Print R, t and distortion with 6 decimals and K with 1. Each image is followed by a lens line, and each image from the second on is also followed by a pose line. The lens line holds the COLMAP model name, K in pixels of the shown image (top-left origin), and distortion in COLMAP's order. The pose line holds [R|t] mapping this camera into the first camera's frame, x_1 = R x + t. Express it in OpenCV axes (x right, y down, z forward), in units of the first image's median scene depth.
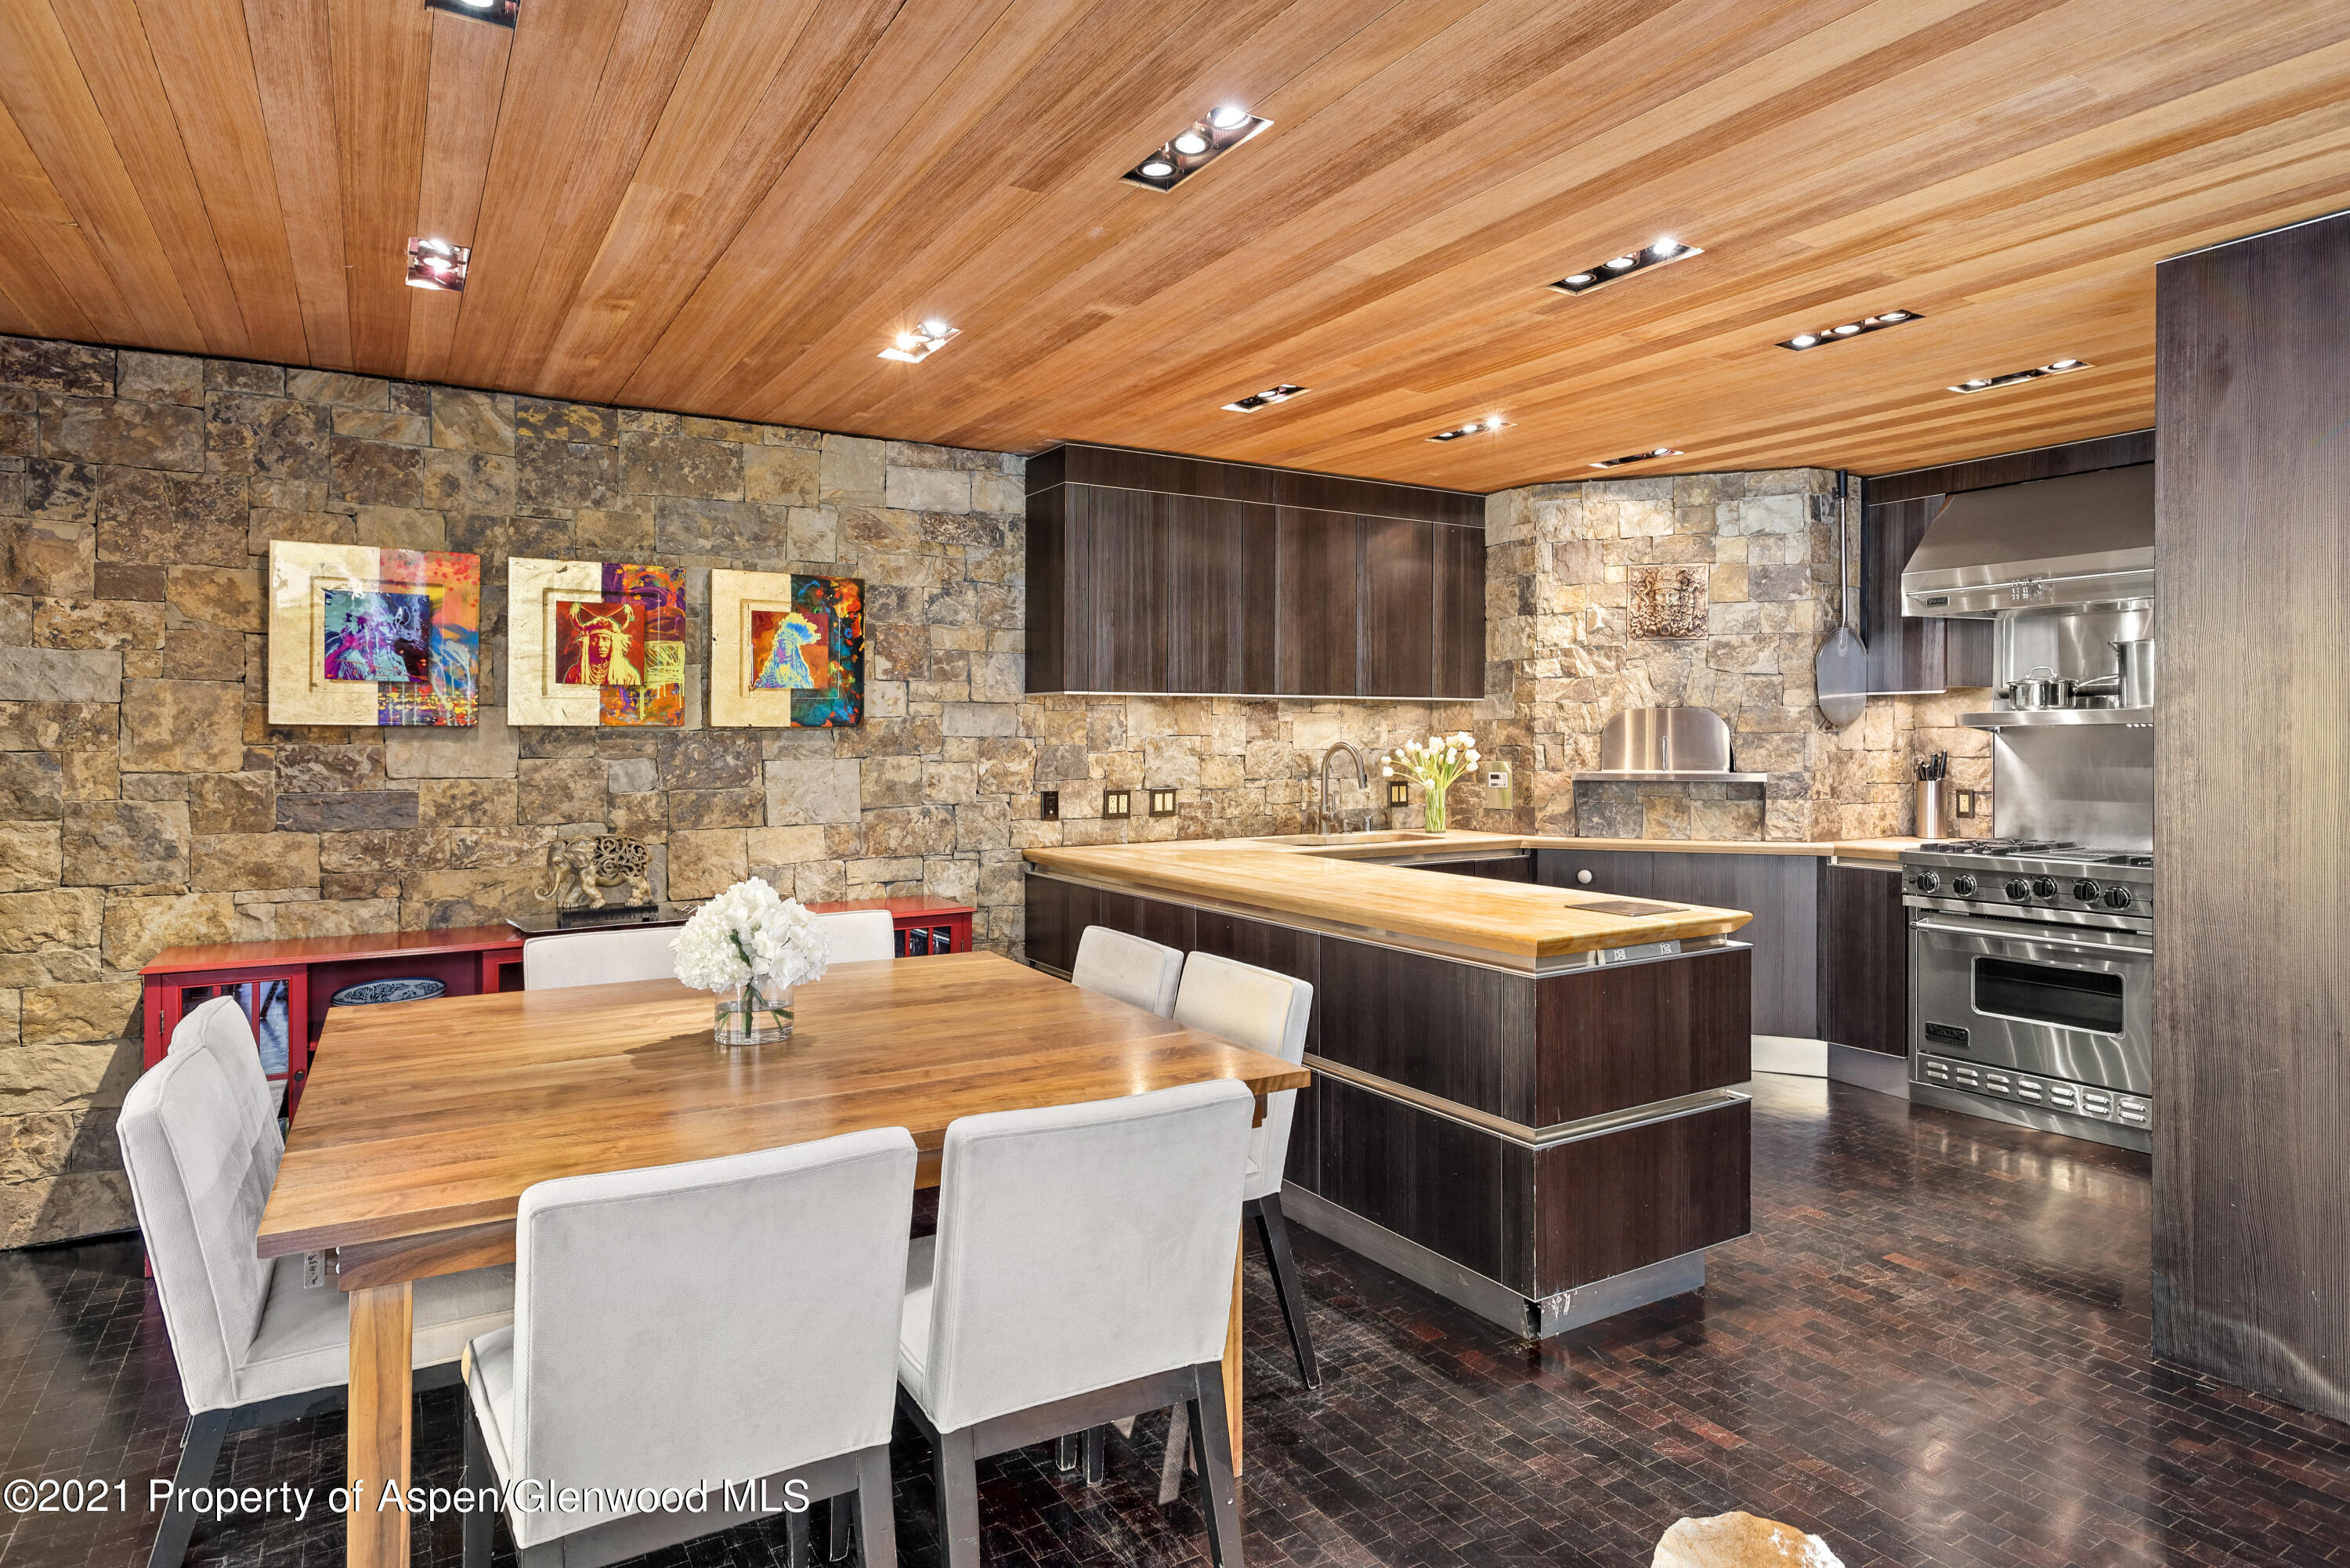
lens RADIAL K [[1341.1, 0, 1169.0], [0, 1341.1, 759.7], [0, 0, 1]] dist [-0.007154, 0.009558]
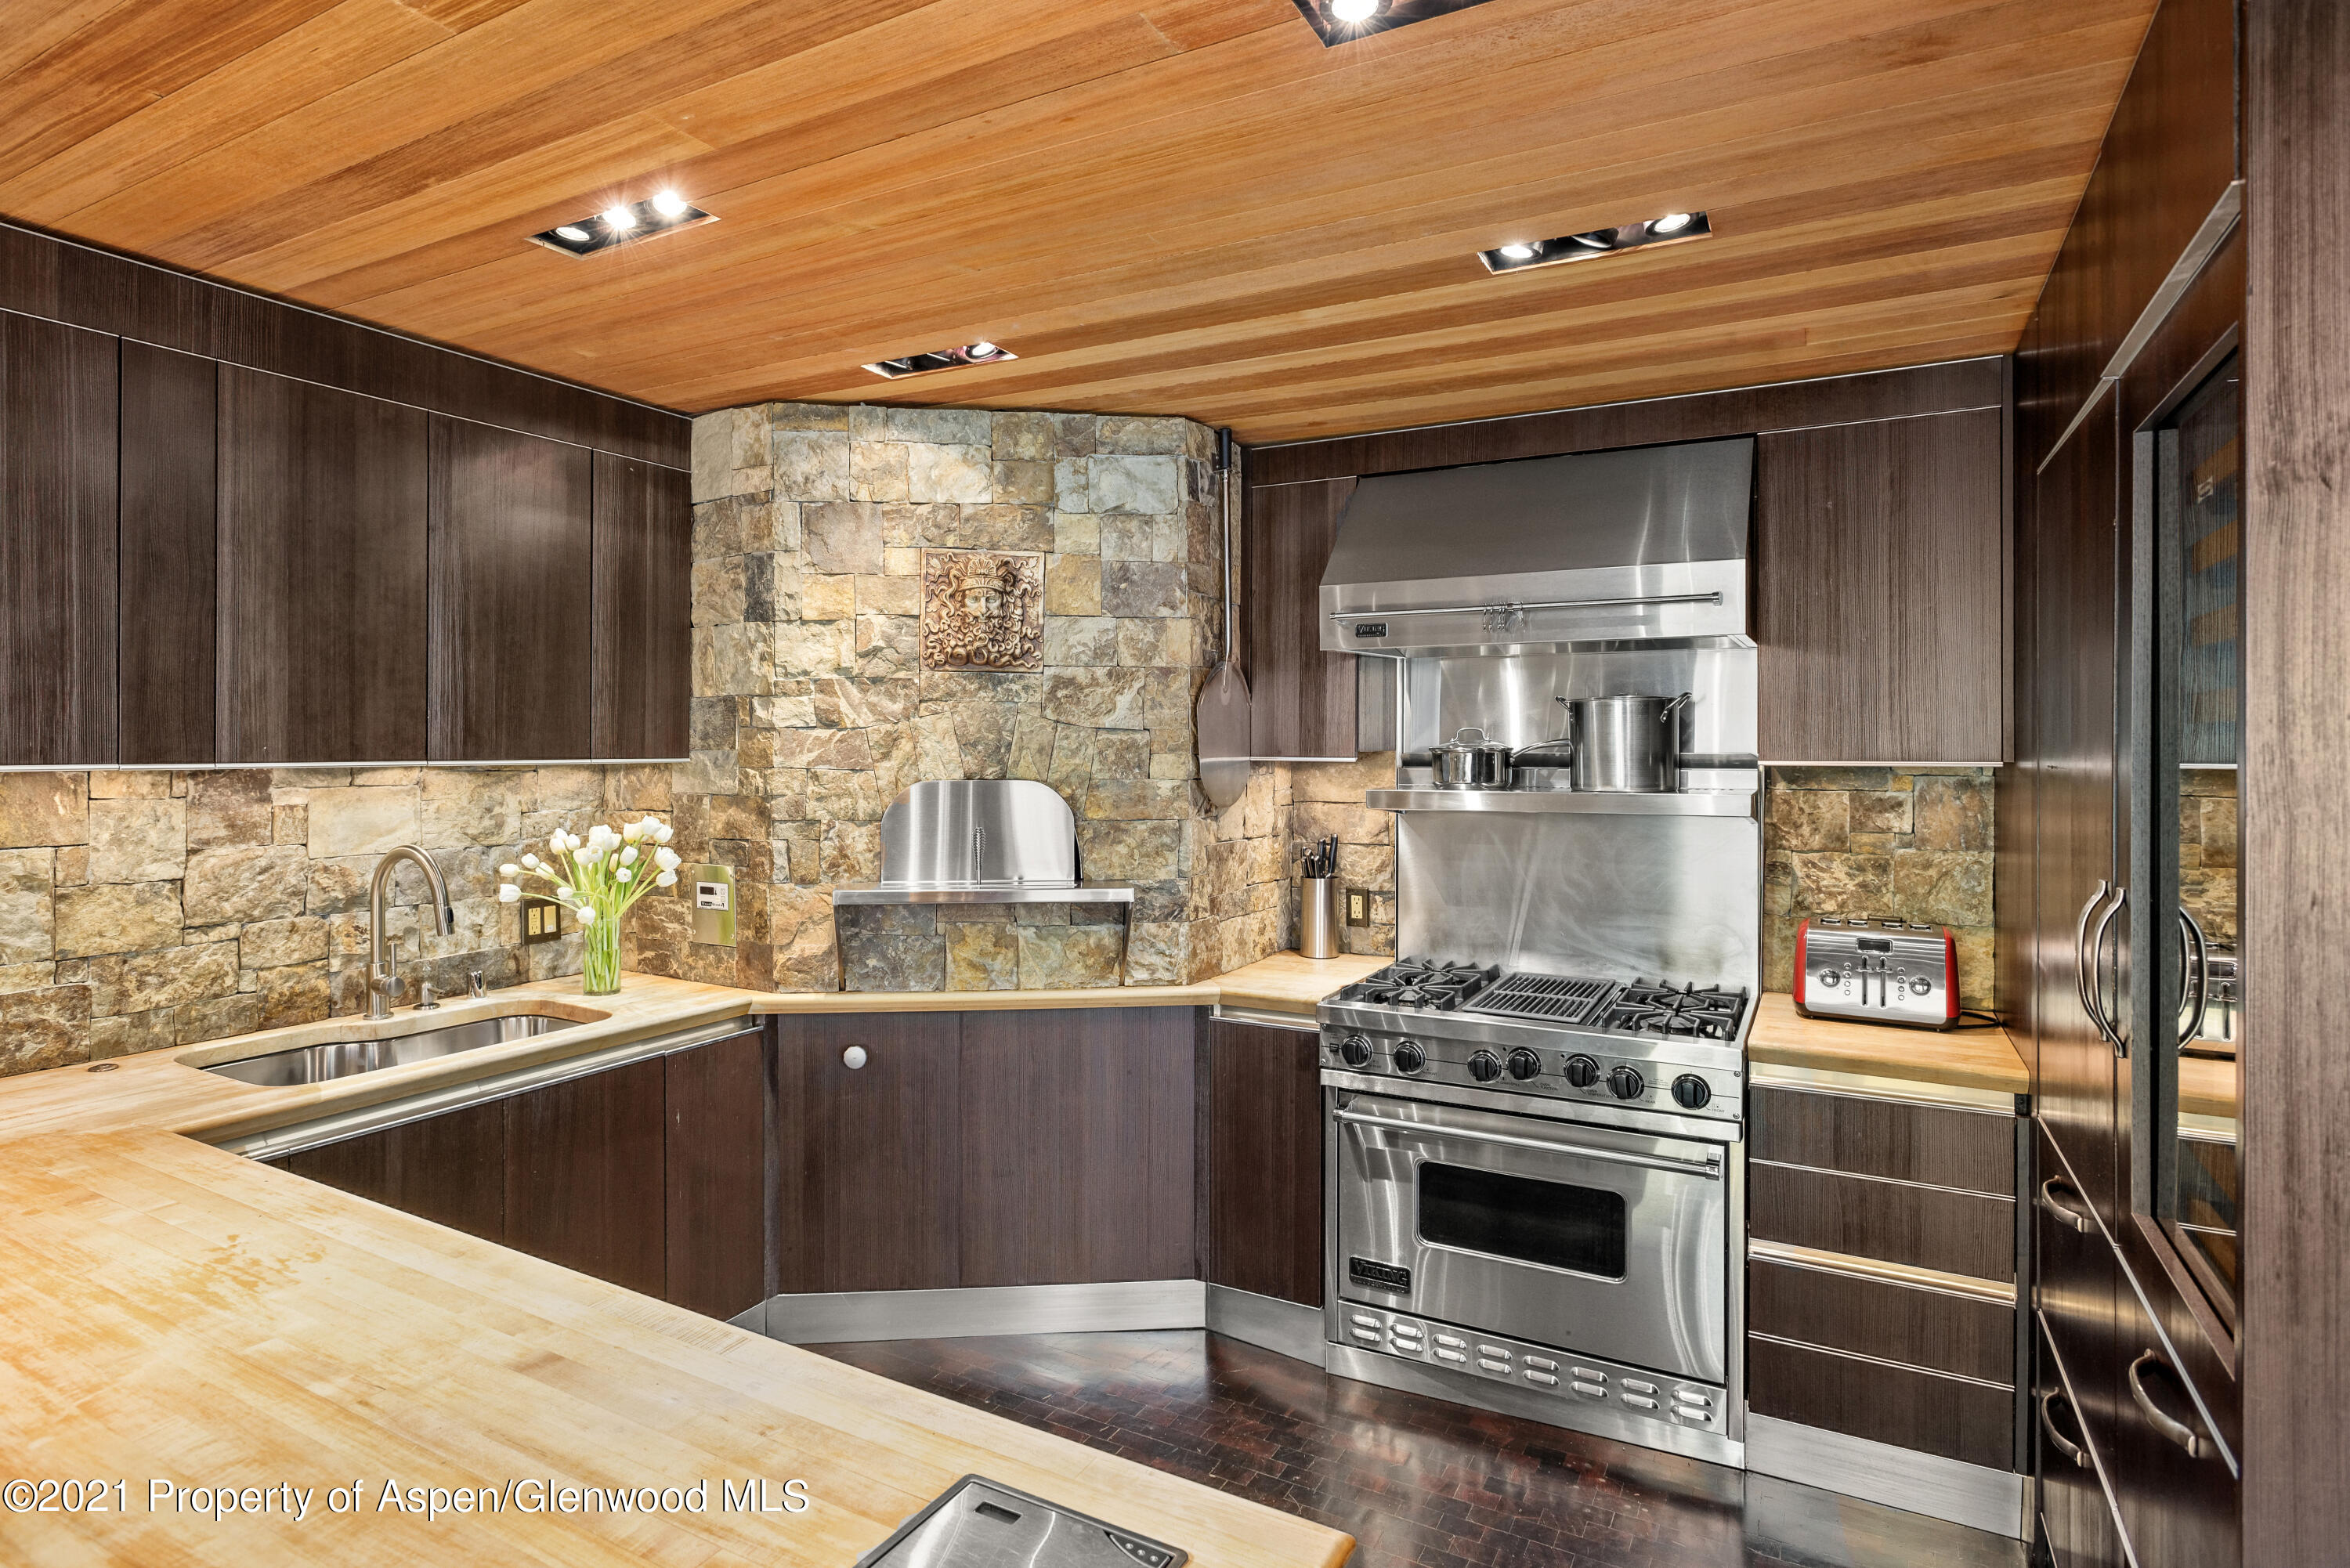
lens RADIAL K [[1341.1, 0, 1088.4], [0, 1341.1, 757.9], [0, 0, 1]] dist [-0.007154, 0.009558]
pose [[0.888952, 0.002002, 0.457997, 0.133593], [0.002202, 0.999960, -0.008645, -0.044865], [-0.457996, 0.008693, 0.888912, 0.435091]]
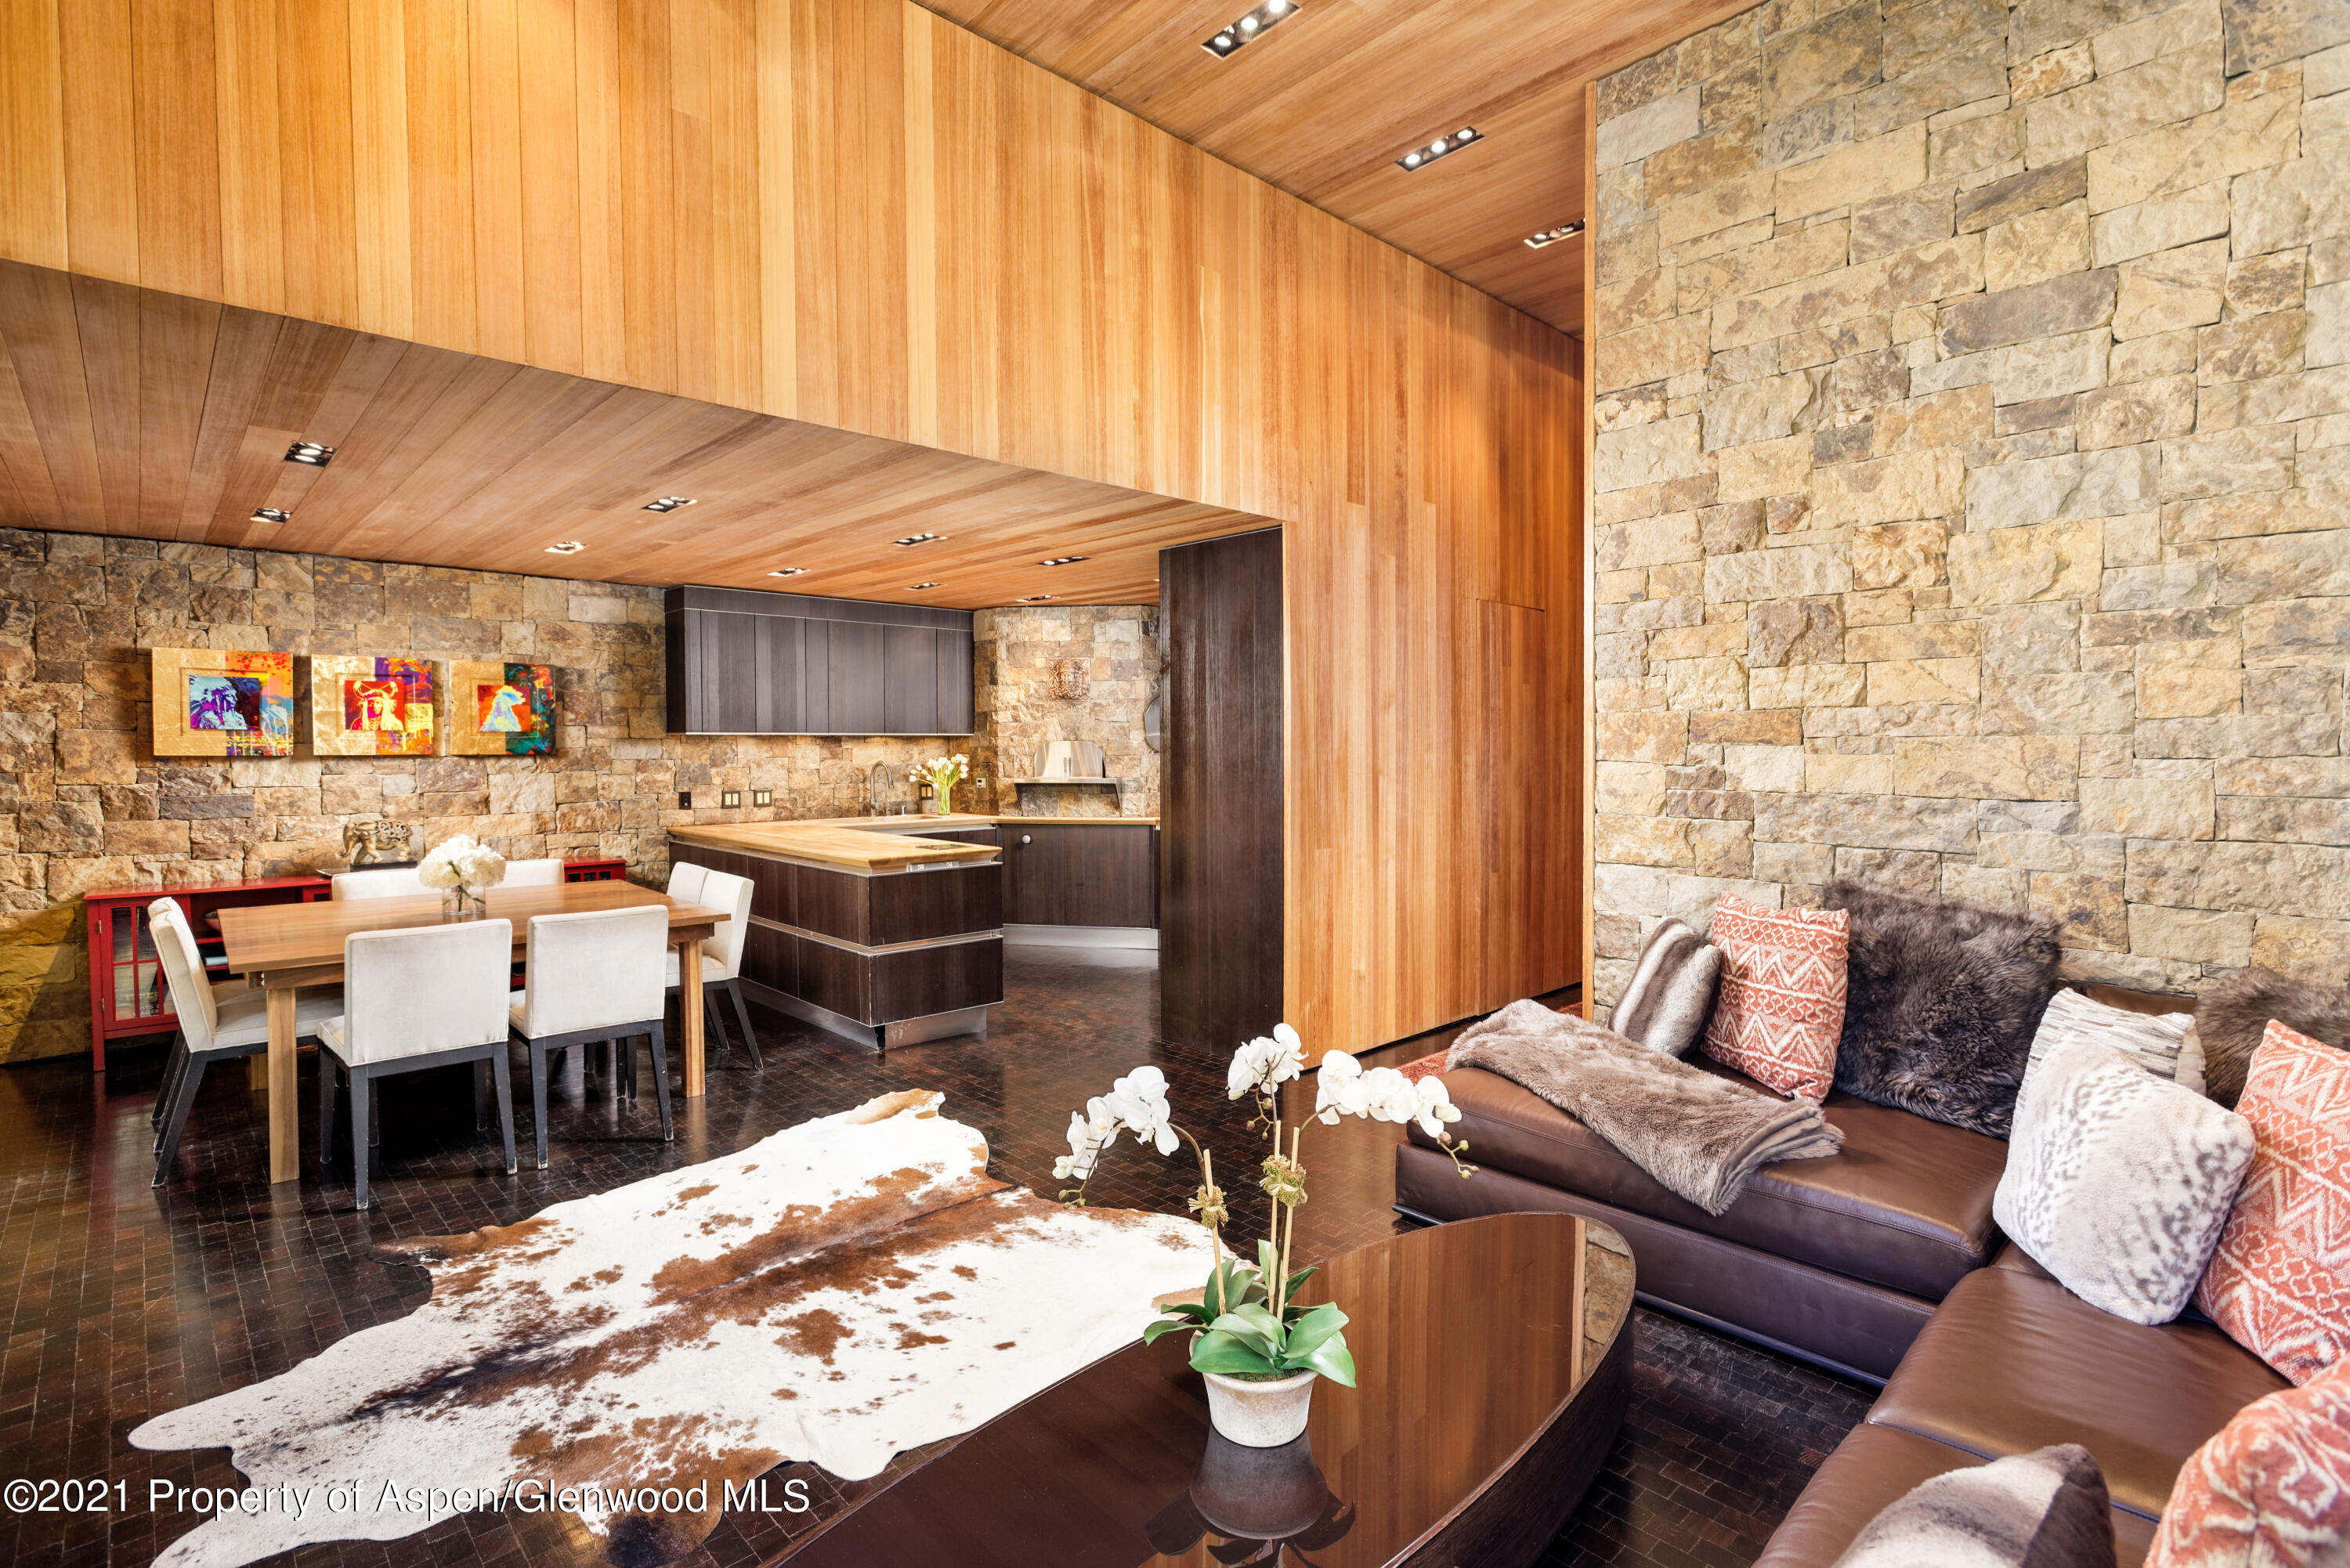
lens RADIAL K [[1111.4, 0, 1154.3], [0, 1111.4, 797.8], [0, 0, 1]] dist [0.009448, -0.003567]
pose [[0.978962, -0.009631, 0.203816, 0.191273], [0.003548, 0.999538, 0.030189, -0.008167], [-0.204012, -0.028831, 0.978544, -0.444567]]
